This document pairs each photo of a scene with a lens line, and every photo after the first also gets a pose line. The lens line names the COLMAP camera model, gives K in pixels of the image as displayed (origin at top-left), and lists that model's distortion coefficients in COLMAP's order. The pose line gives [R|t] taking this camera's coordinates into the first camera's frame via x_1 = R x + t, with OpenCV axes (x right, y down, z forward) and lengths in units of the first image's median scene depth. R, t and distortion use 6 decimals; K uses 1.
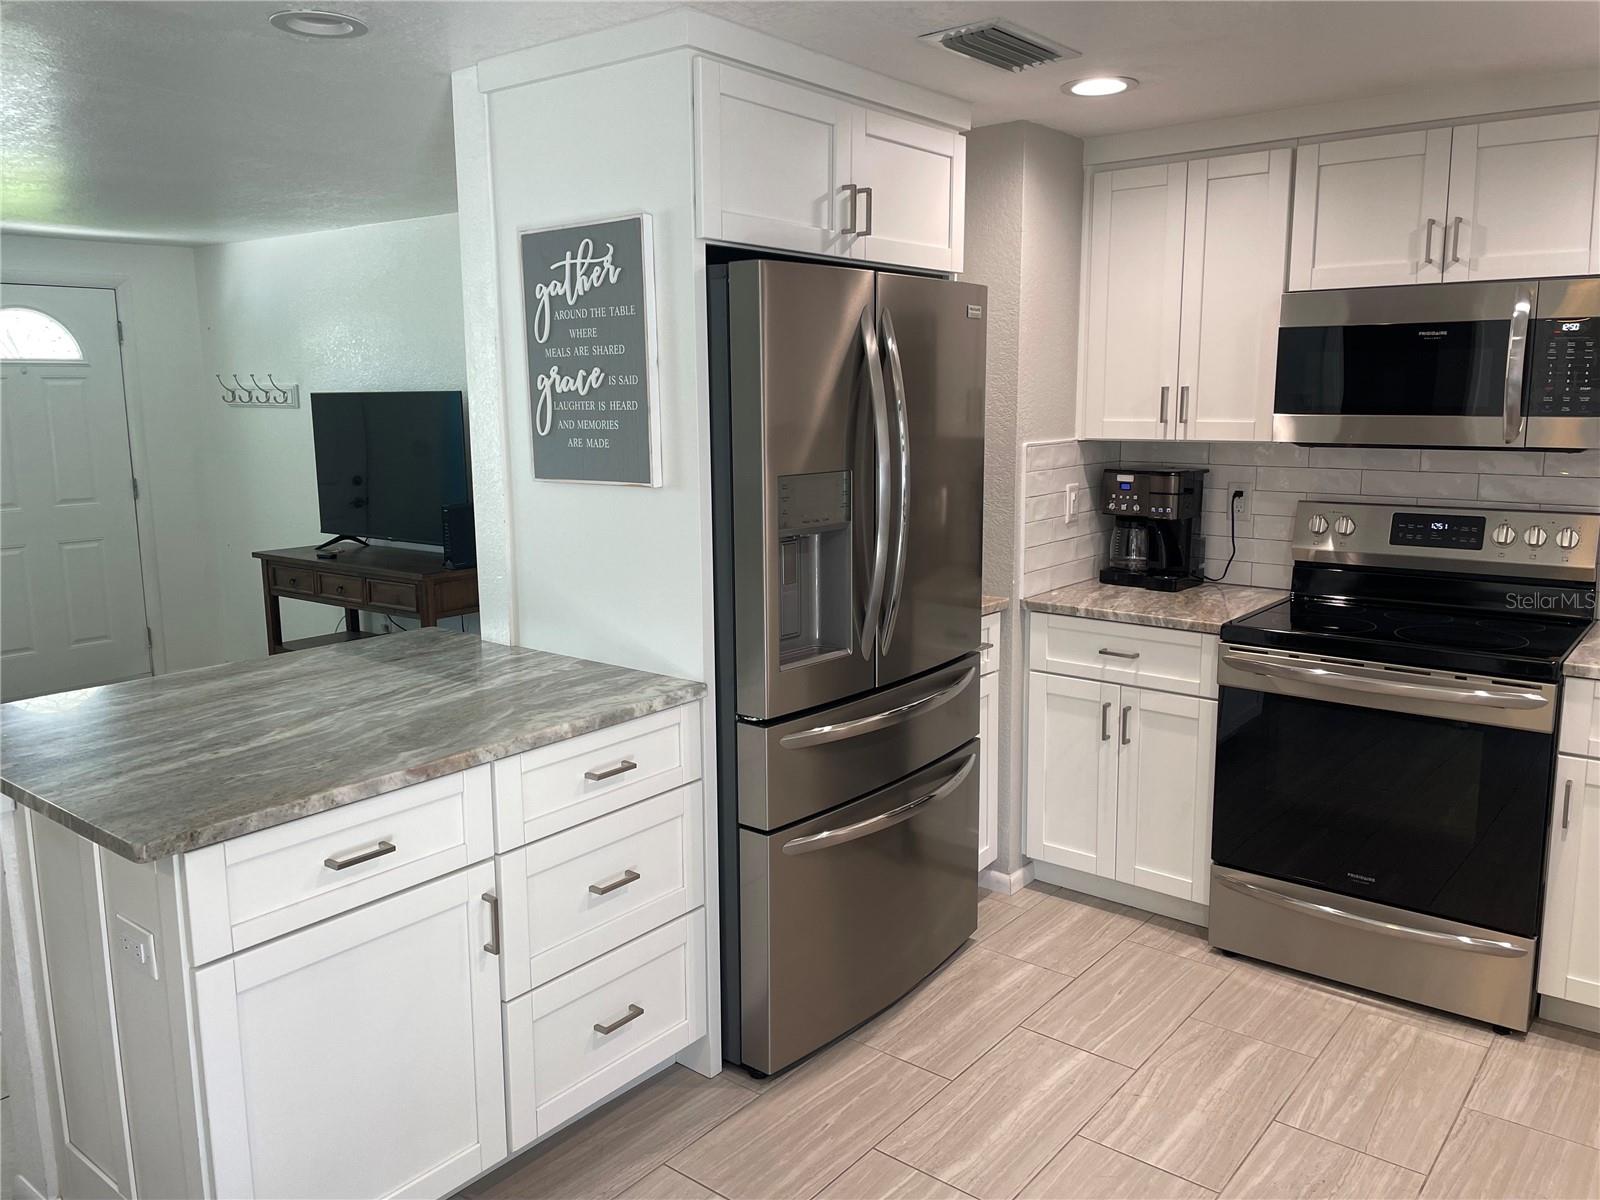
lens RADIAL K [[1208.0, 0, 809.6], [0, 1208.0, 582.3], [0, 0, 1]] dist [0.090665, -0.118165]
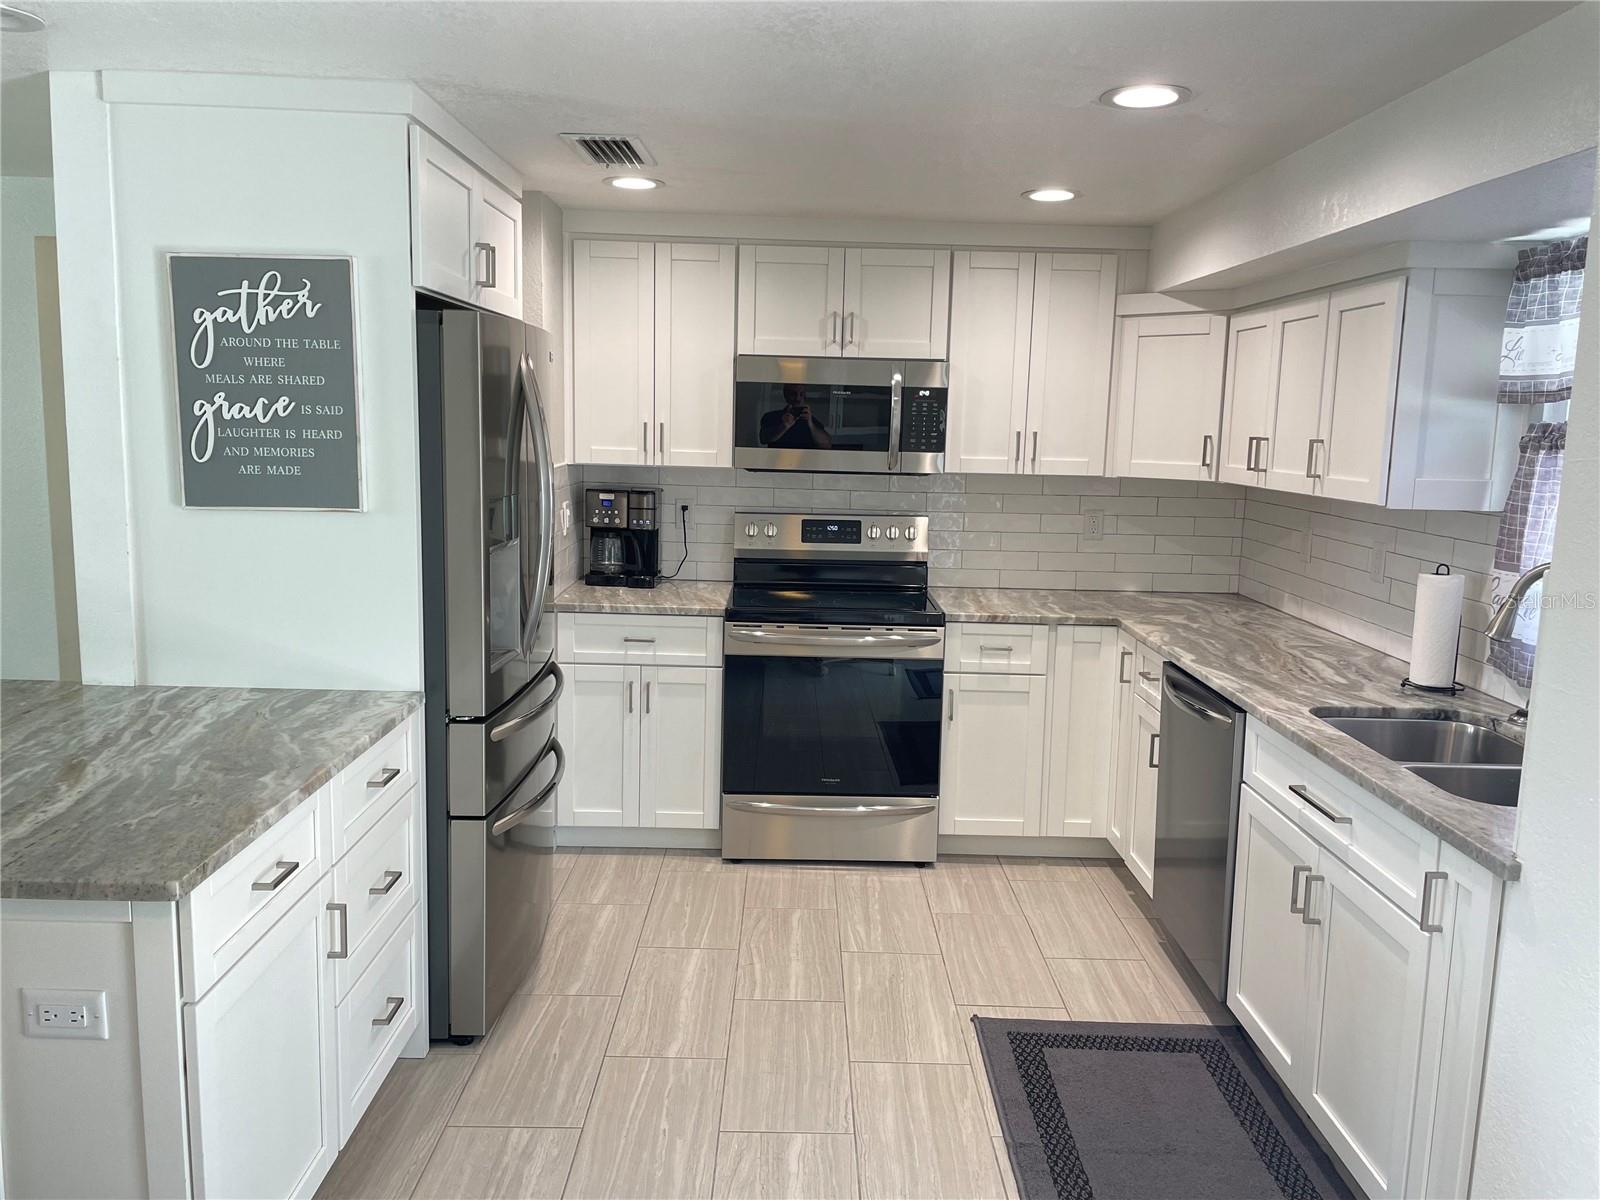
lens RADIAL K [[1208.0, 0, 809.9], [0, 1208.0, 585.2], [0, 0, 1]] dist [0.090665, -0.118165]
pose [[0.774559, -0.063031, 0.629353, -0.480219], [0.068214, 0.997543, 0.015954, -0.005119], [-0.628812, 0.030573, 0.776956, -0.069898]]
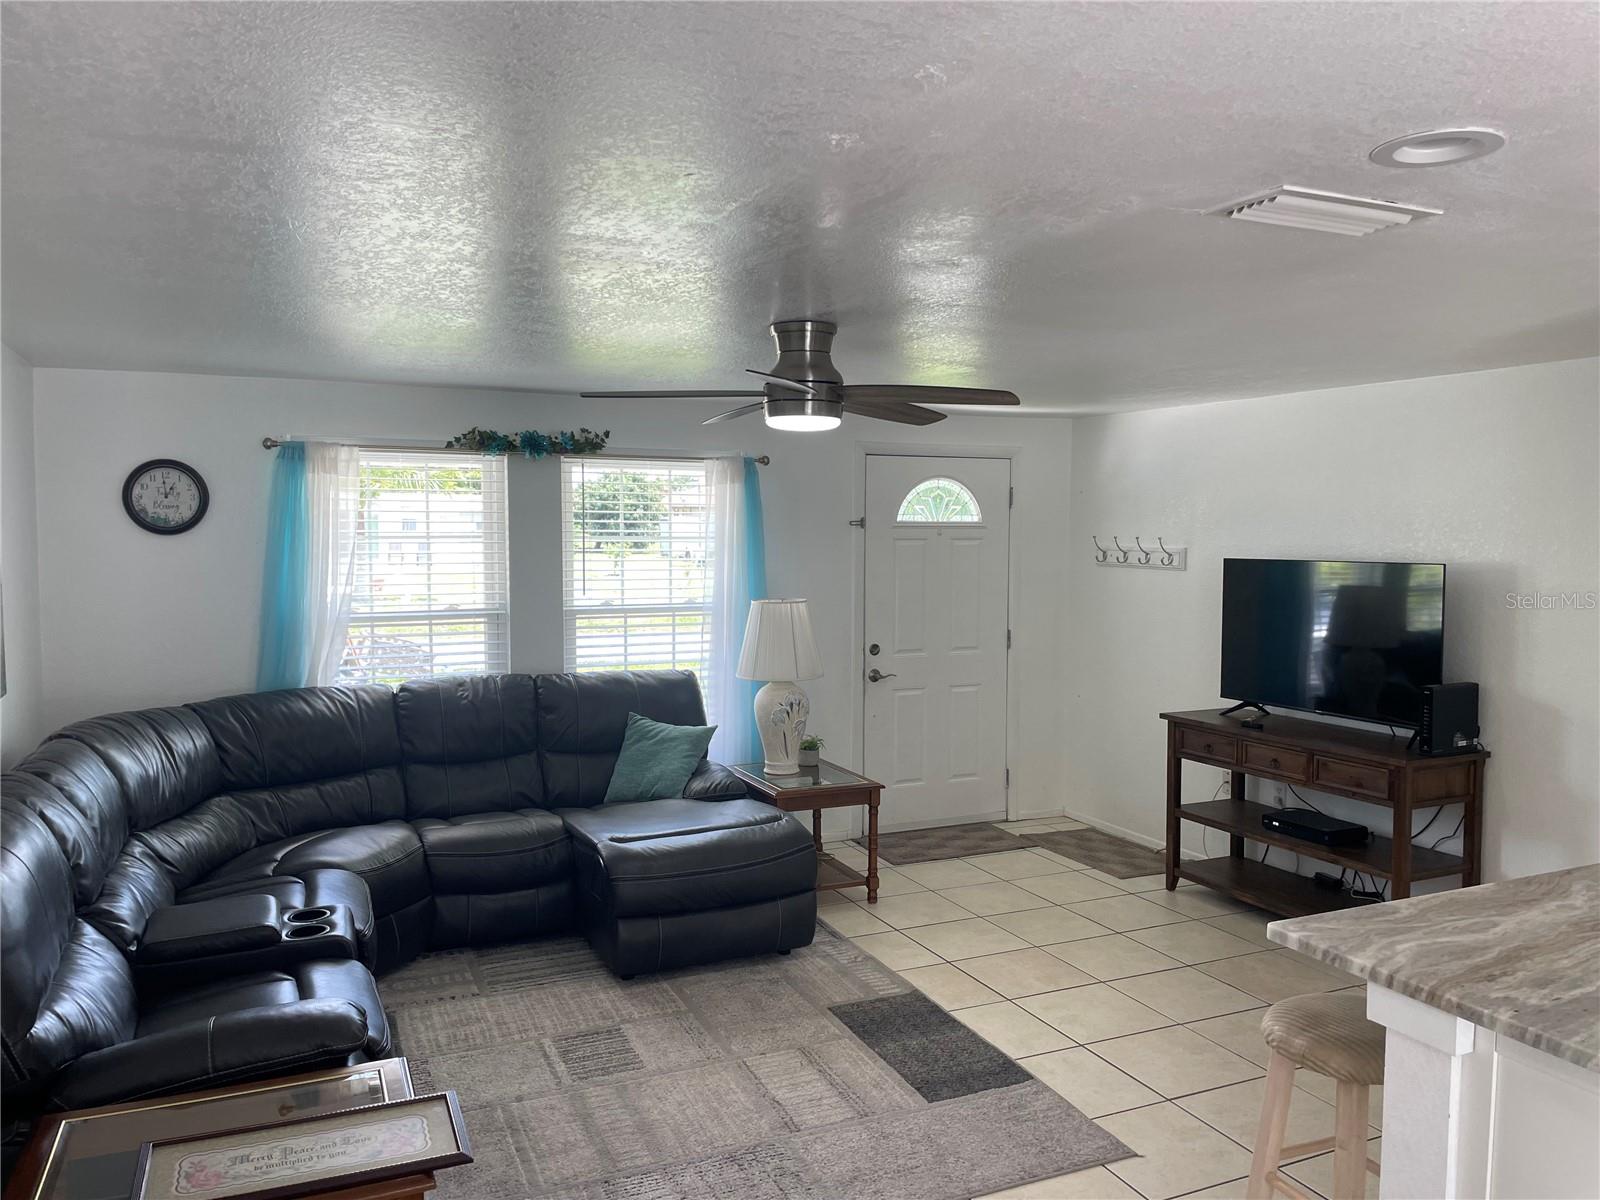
lens RADIAL K [[1208.0, 0, 810.5], [0, 1208.0, 601.1], [0, 0, 1]] dist [0.090665, -0.118165]
pose [[0.896138, 0.038060, -0.442140, -0.555705], [-0.079010, 0.994081, -0.074567, -0.038339], [0.436685, 0.101756, 0.893841, -0.080850]]
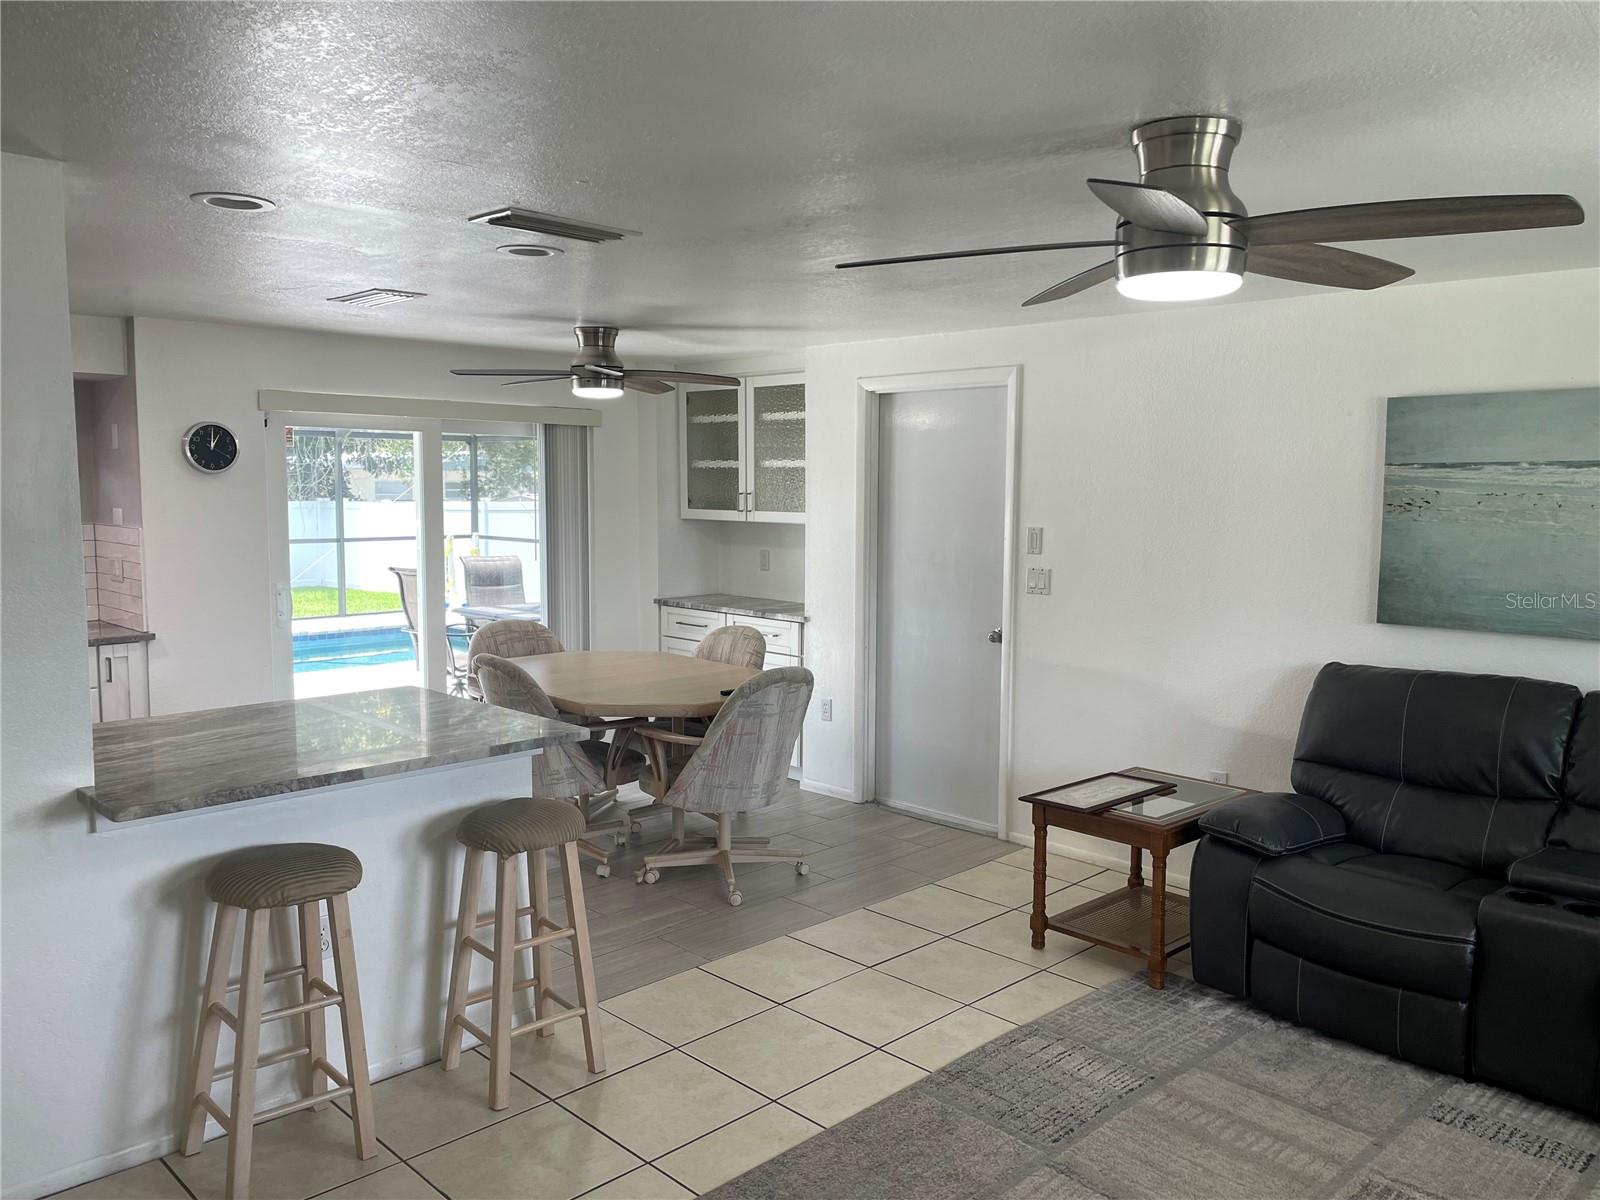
lens RADIAL K [[1208.0, 0, 812.8], [0, 1208.0, 599.8], [0, 0, 1]] dist [0.090665, -0.118165]
pose [[-0.994230, -0.012639, 0.106522, -1.002074], [0.014548, 0.967972, 0.250635, -0.340503], [-0.106278, 0.250738, -0.962203, 2.010468]]
